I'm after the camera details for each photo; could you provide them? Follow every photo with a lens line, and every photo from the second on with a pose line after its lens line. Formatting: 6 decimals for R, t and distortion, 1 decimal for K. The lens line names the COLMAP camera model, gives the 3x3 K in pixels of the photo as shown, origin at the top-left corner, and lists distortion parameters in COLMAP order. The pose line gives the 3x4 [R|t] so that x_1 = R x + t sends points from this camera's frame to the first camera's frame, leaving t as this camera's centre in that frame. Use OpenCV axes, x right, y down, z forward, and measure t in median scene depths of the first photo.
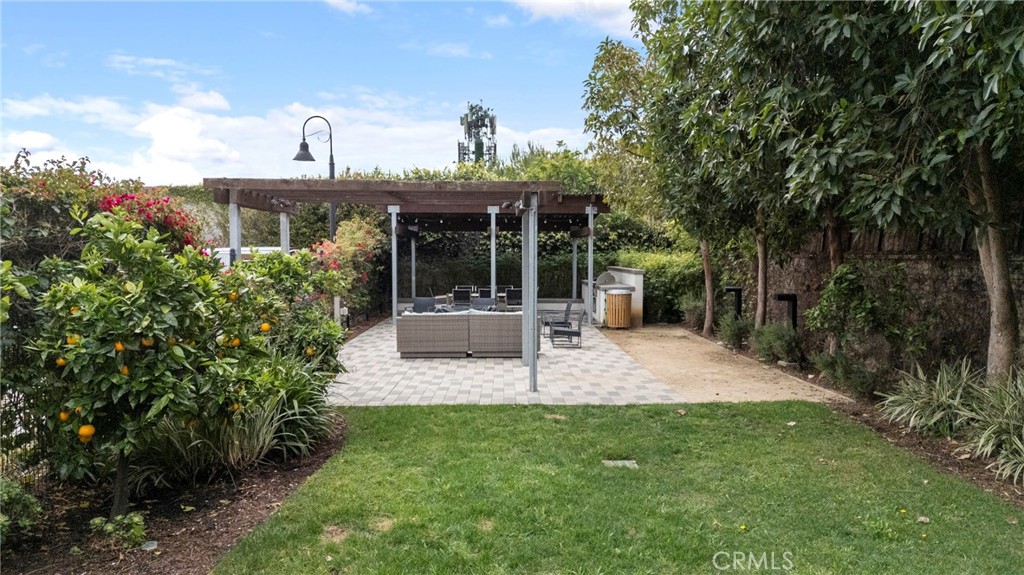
lens RADIAL K [[746.8, 0, 513.7], [0, 746.8, 288.6], [0, 0, 1]] dist [0.004409, -0.001043]
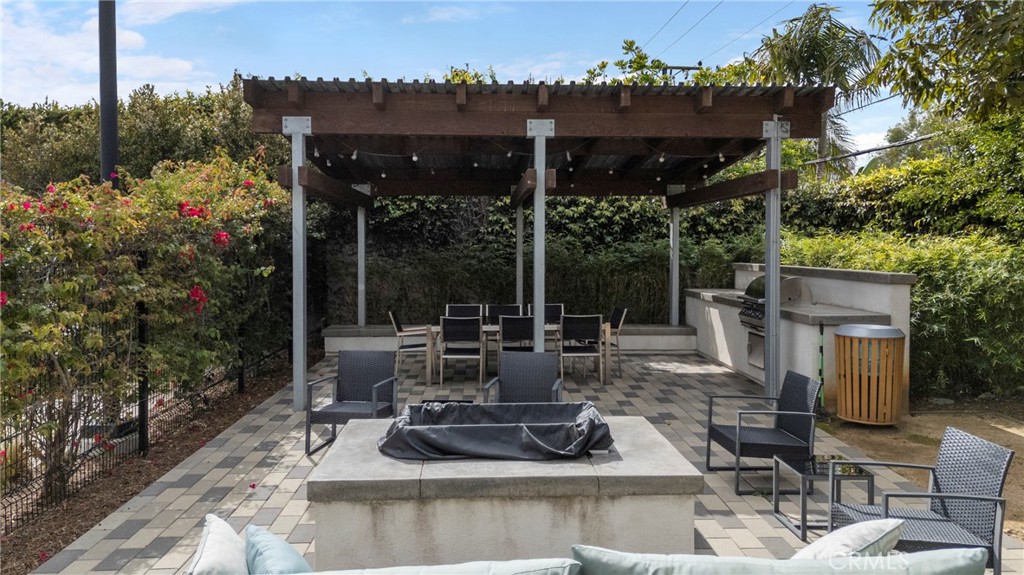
lens RADIAL K [[746.8, 0, 511.4], [0, 746.8, 284.0], [0, 0, 1]] dist [0.004409, -0.001043]
pose [[0.999680, -0.001092, 0.025261, -0.066863], [0.001012, 0.999994, 0.003182, -0.025712], [-0.025264, -0.003156, 0.999676, 0.725151]]
